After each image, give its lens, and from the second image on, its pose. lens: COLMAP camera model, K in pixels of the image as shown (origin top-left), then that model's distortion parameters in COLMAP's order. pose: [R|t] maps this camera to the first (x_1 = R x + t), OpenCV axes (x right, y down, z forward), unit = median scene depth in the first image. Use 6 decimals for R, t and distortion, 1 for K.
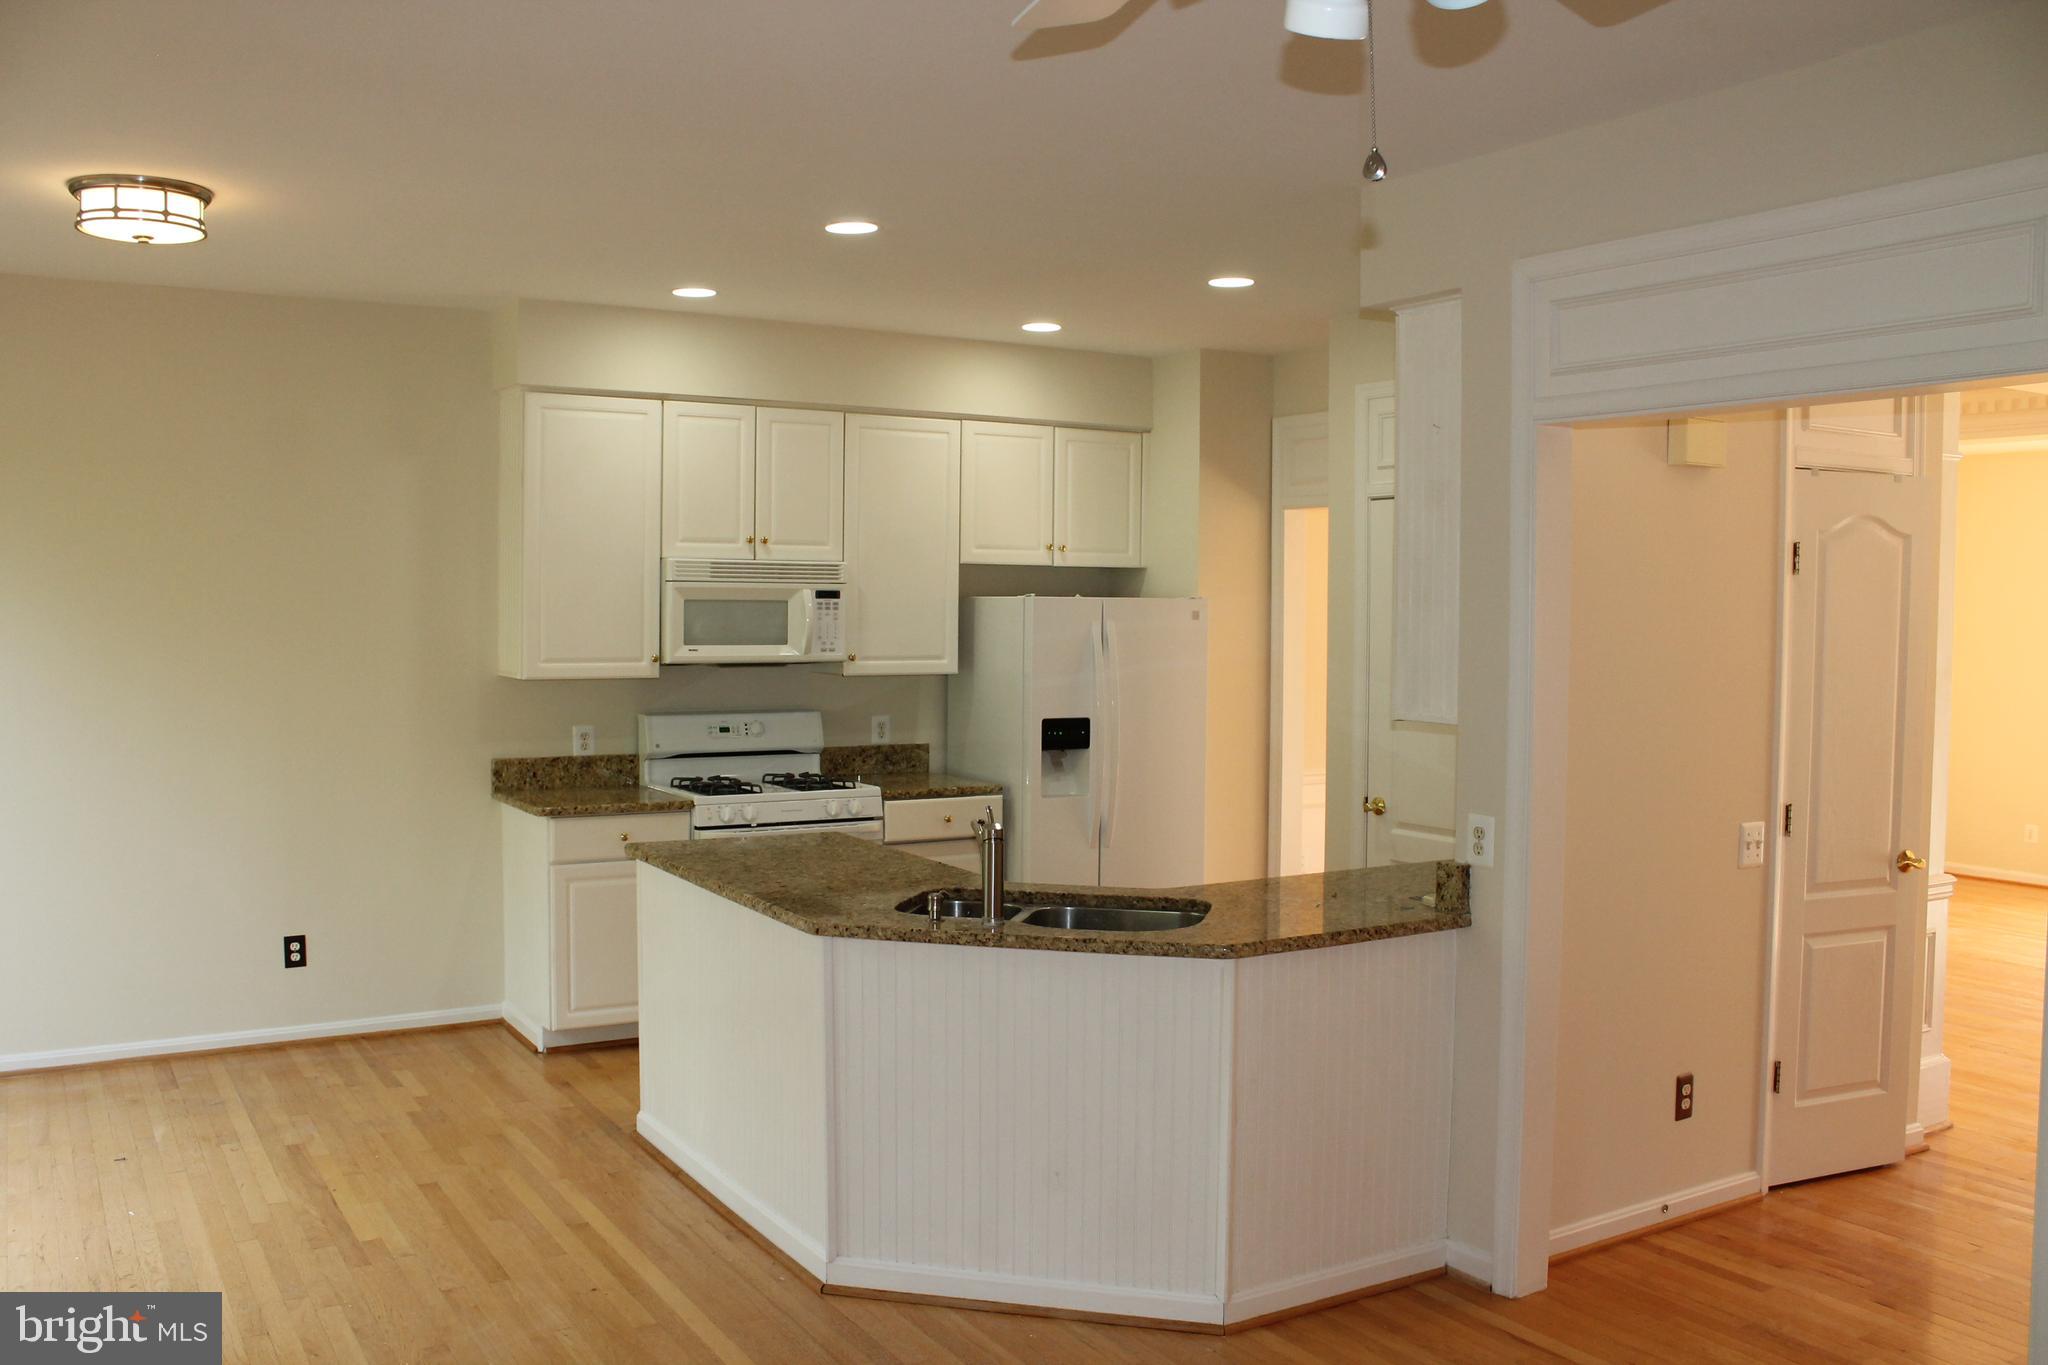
lens RADIAL K [[1746.4, 0, 1013.0], [0, 1746.4, 689.9], [0, 0, 1]] dist [-0.157613, 0.153136]
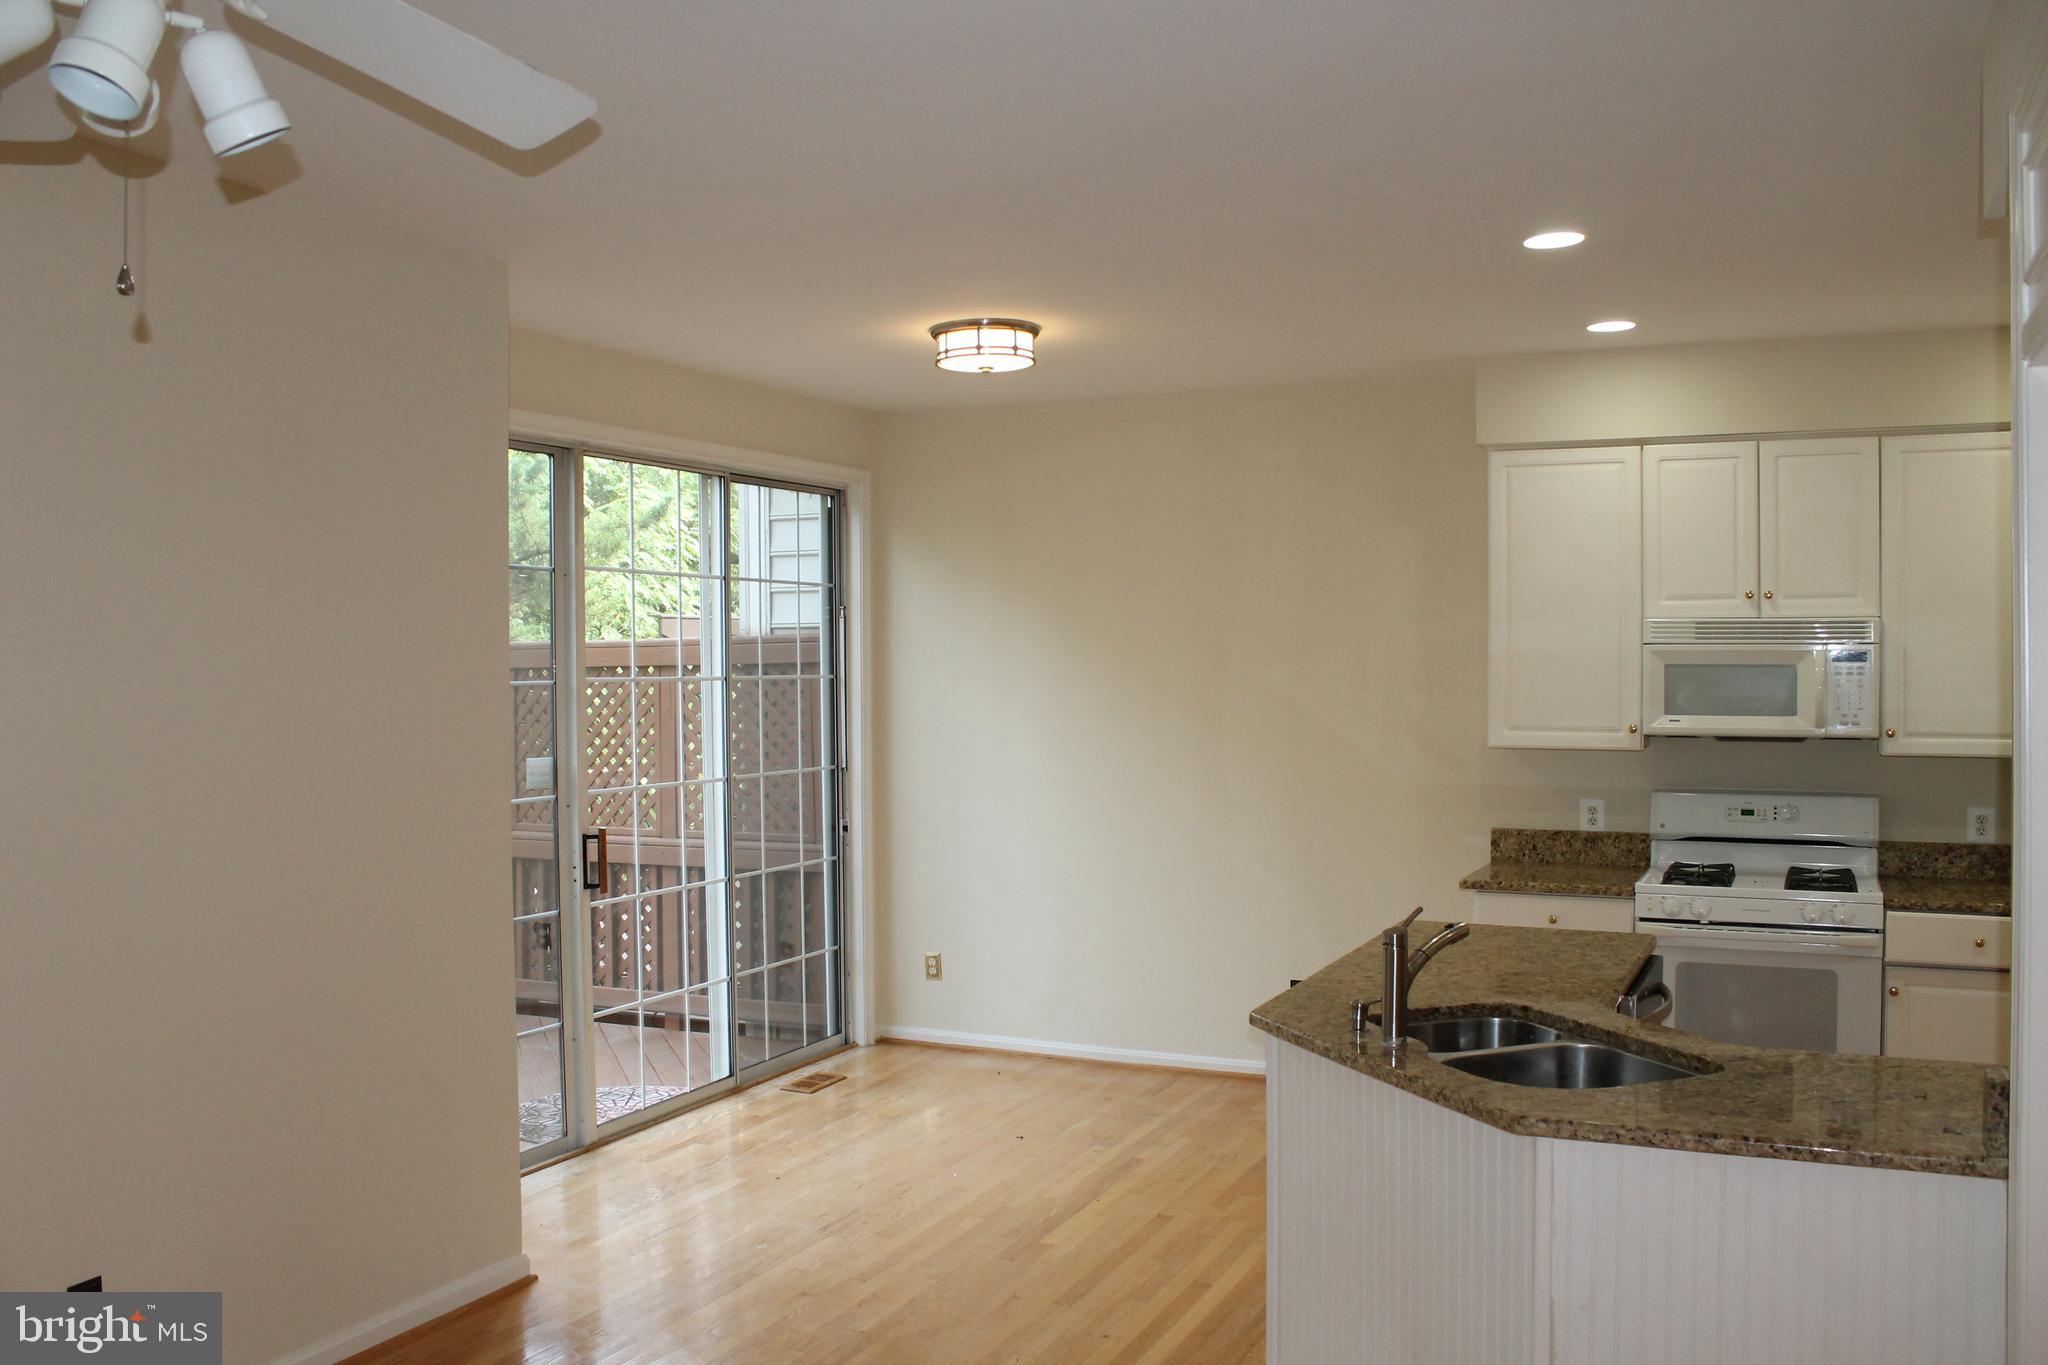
lens RADIAL K [[1754.9, 0, 1017.4], [0, 1754.9, 689.4], [0, 0, 1]] dist [-0.155800, 0.151256]
pose [[0.554182, 0.002736, -0.832391, 0.362848], [-0.034266, 0.999222, -0.019529, -0.009837], [0.831690, 0.039346, 0.553845, 0.225080]]
